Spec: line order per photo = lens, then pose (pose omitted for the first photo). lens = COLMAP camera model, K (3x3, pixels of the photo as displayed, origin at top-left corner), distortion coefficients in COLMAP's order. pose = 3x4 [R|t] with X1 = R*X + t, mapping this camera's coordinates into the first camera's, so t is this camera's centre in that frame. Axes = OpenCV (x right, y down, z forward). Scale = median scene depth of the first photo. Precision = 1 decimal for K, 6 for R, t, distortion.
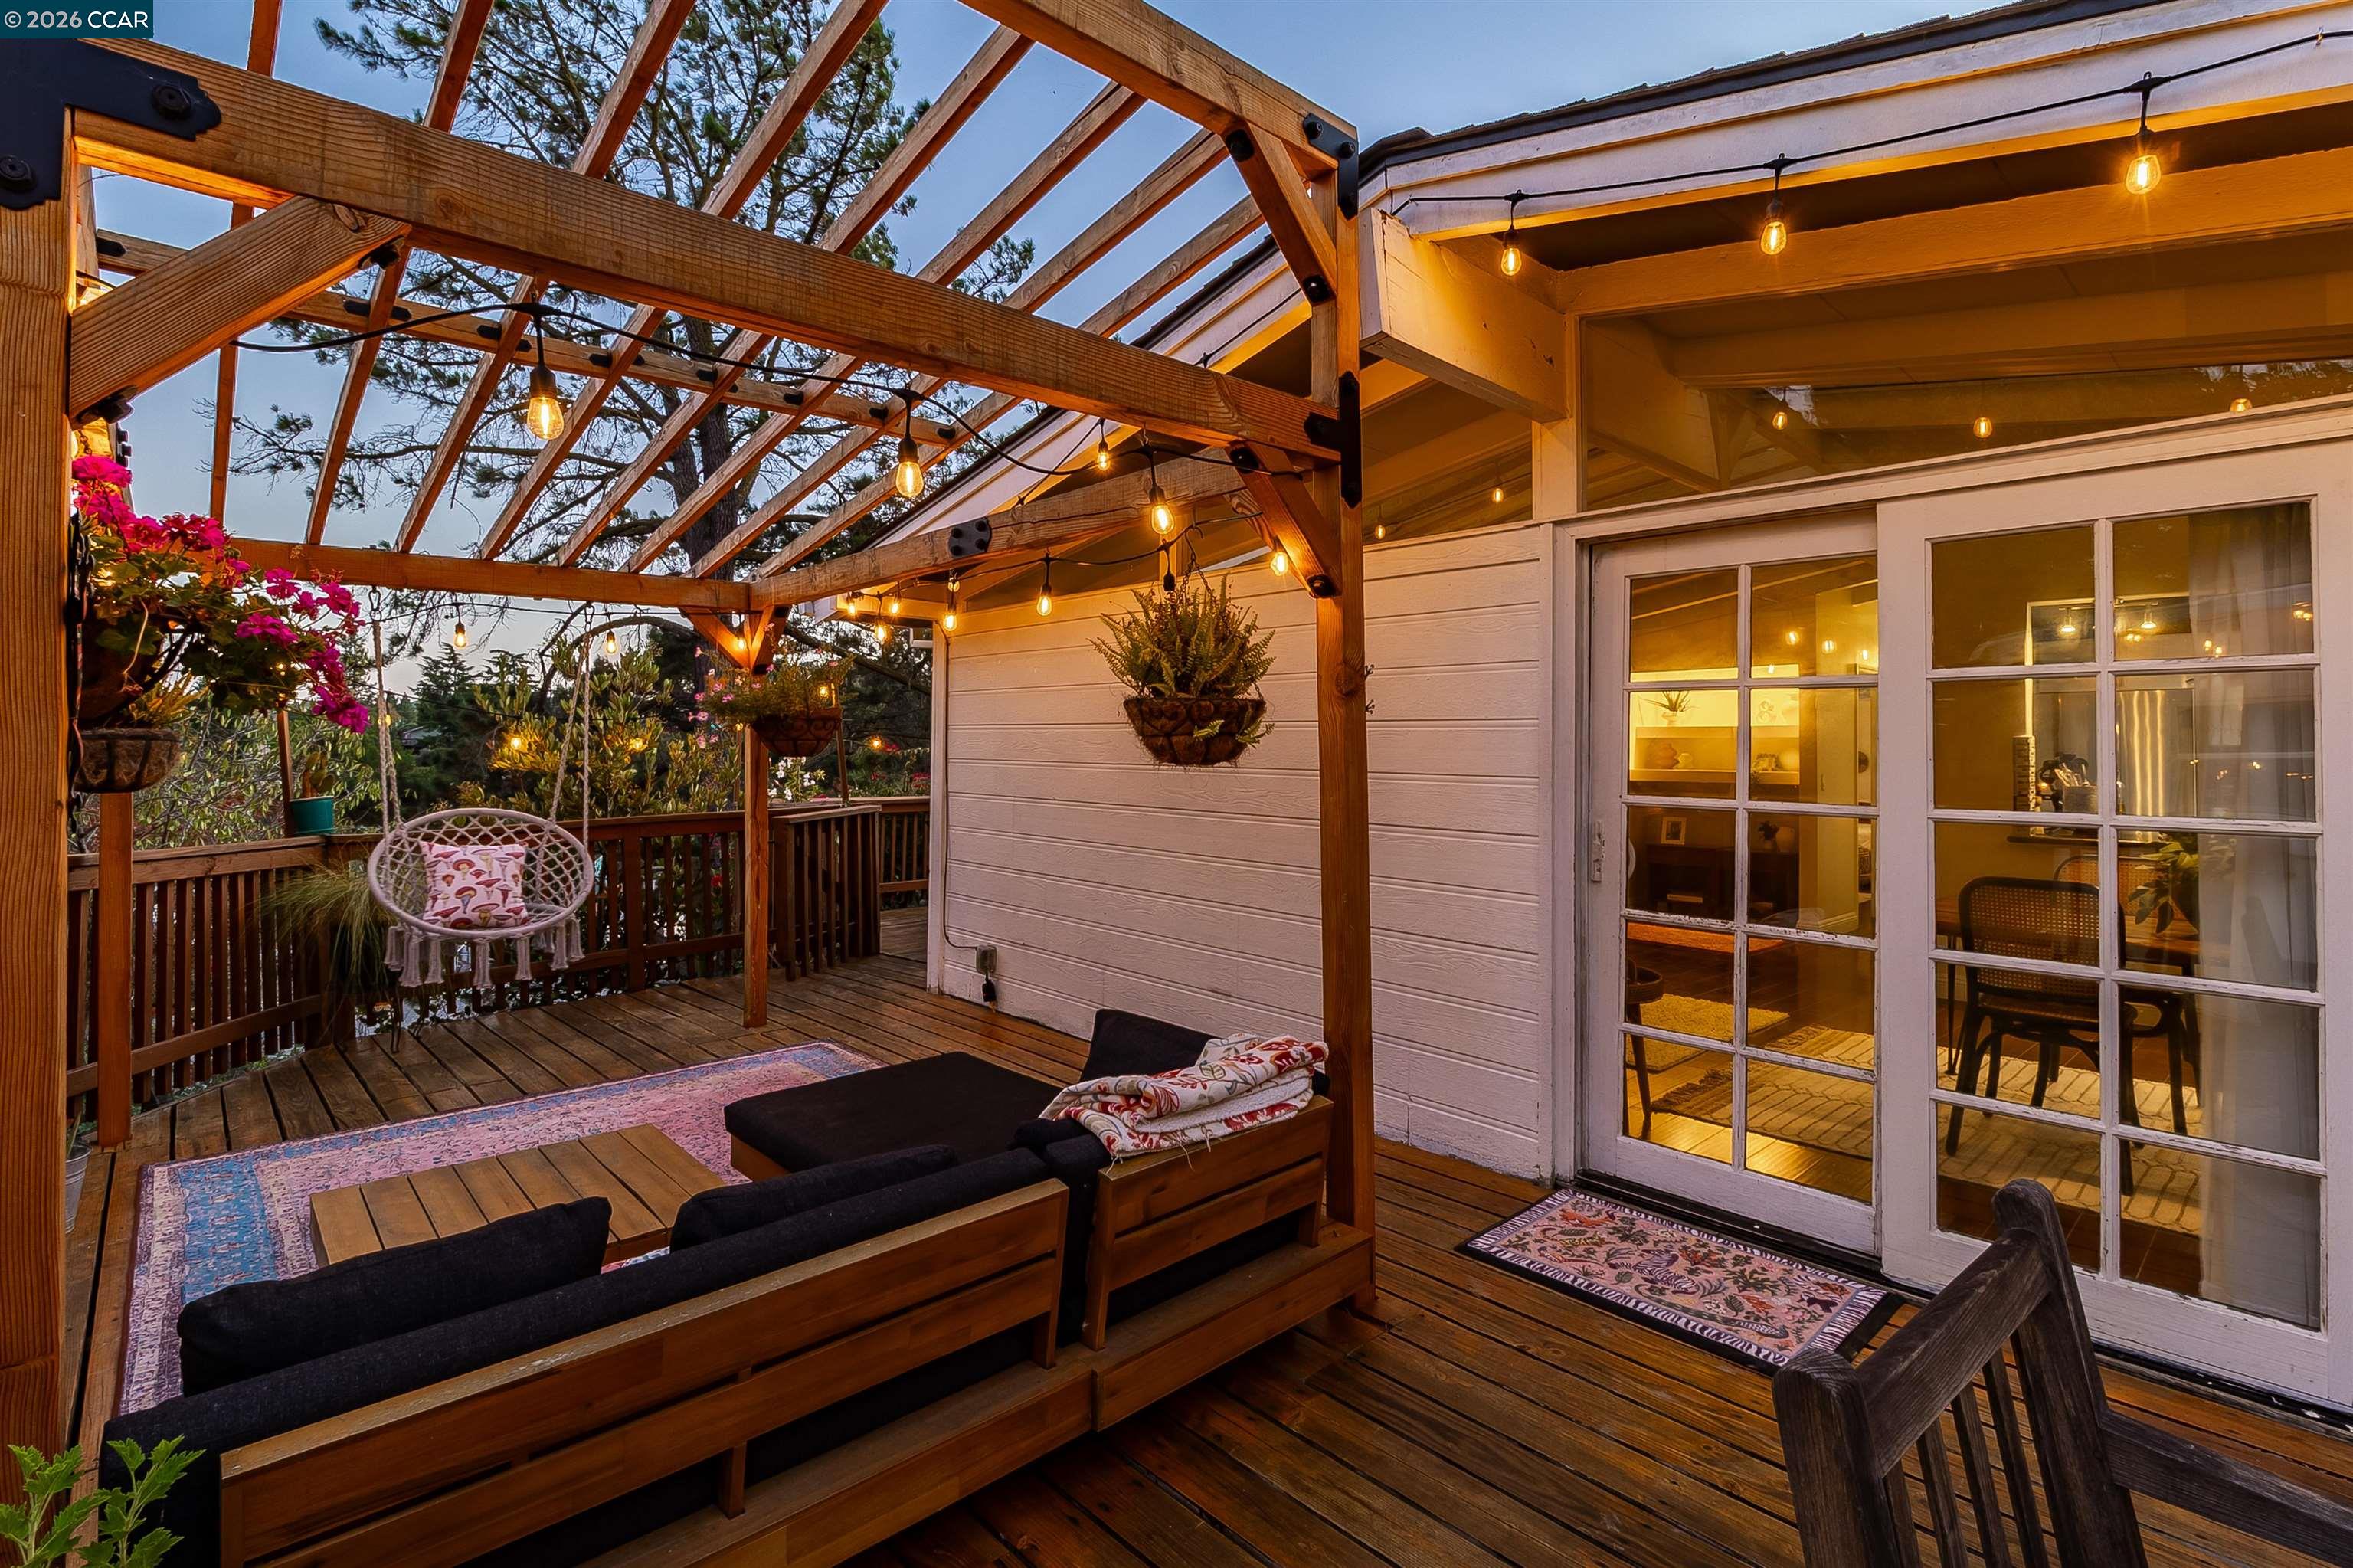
lens RADIAL K [[1104.6, 0, 1185.6], [0, 1104.6, 740.8], [0, 0, 1]] dist [0.024865, -0.015487]
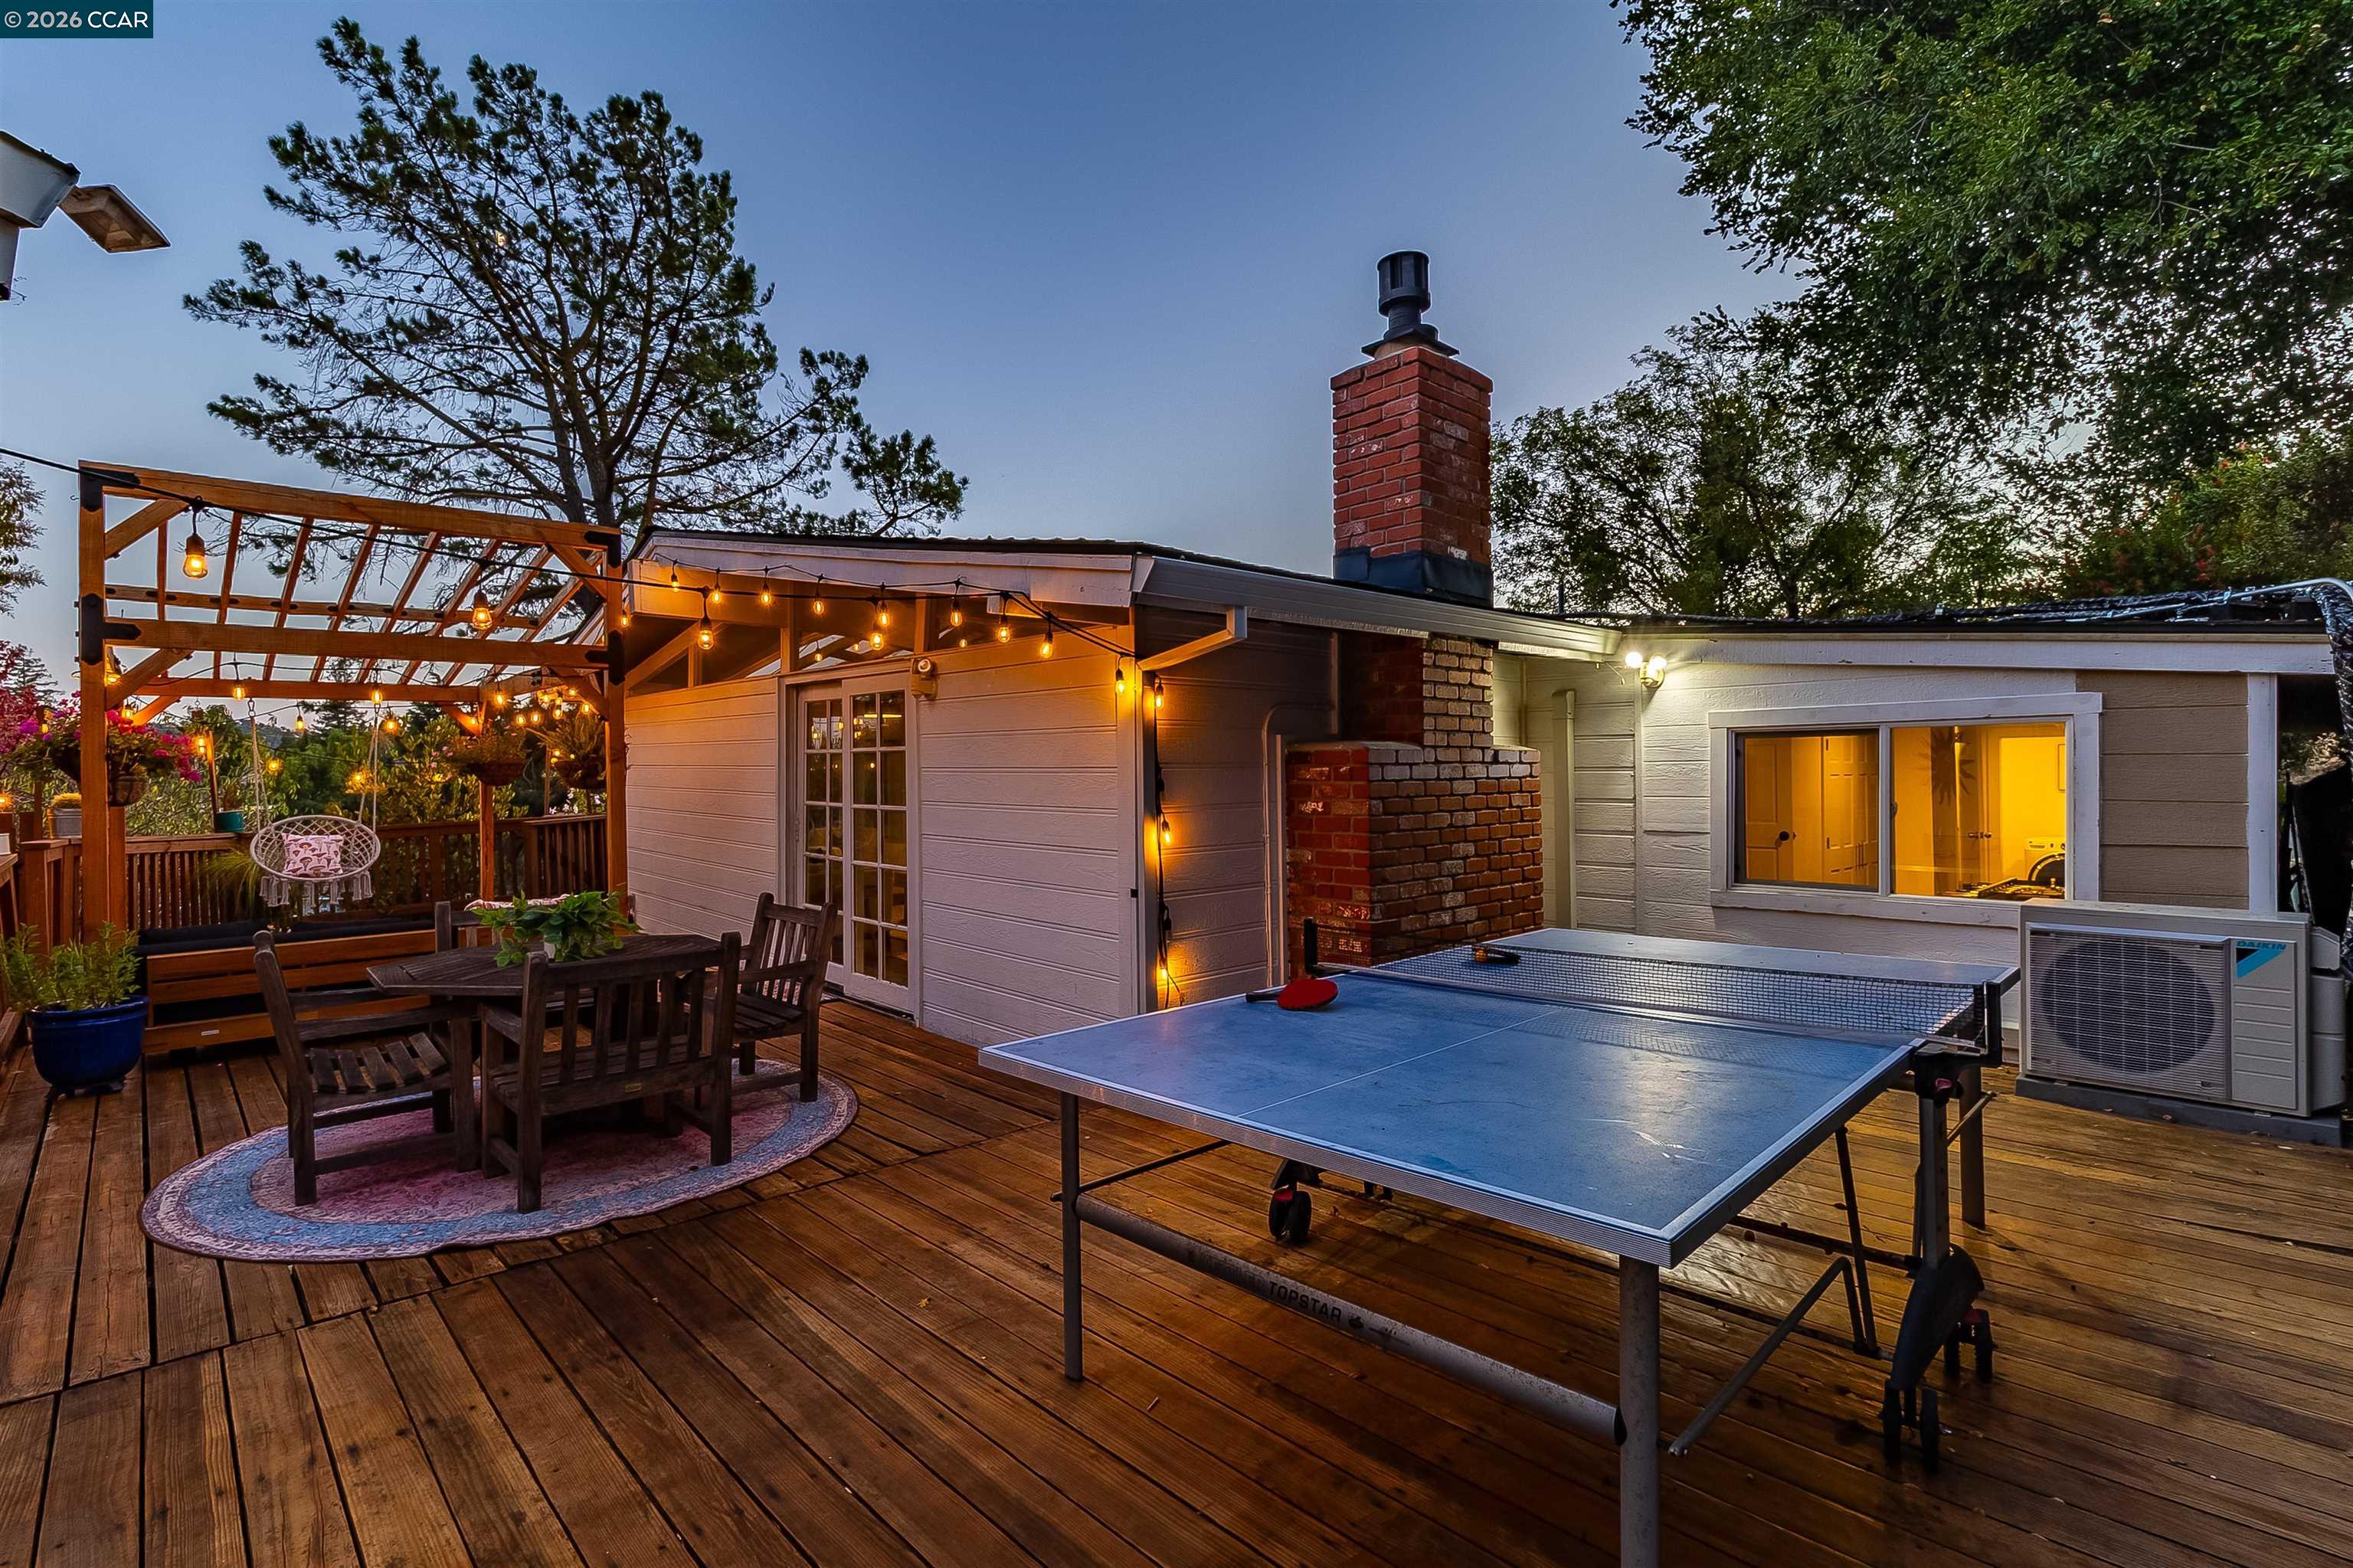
lens RADIAL K [[1093.1, 0, 1183.3], [0, 1093.1, 777.2], [0, 0, 1]] dist [0.002639, -0.000352]
pose [[0.999907, -0.009131, 0.010170, 0.741879], [0.008983, 0.999855, 0.014481, -0.014399], [-0.010300, -0.014388, 0.999843, -0.780723]]
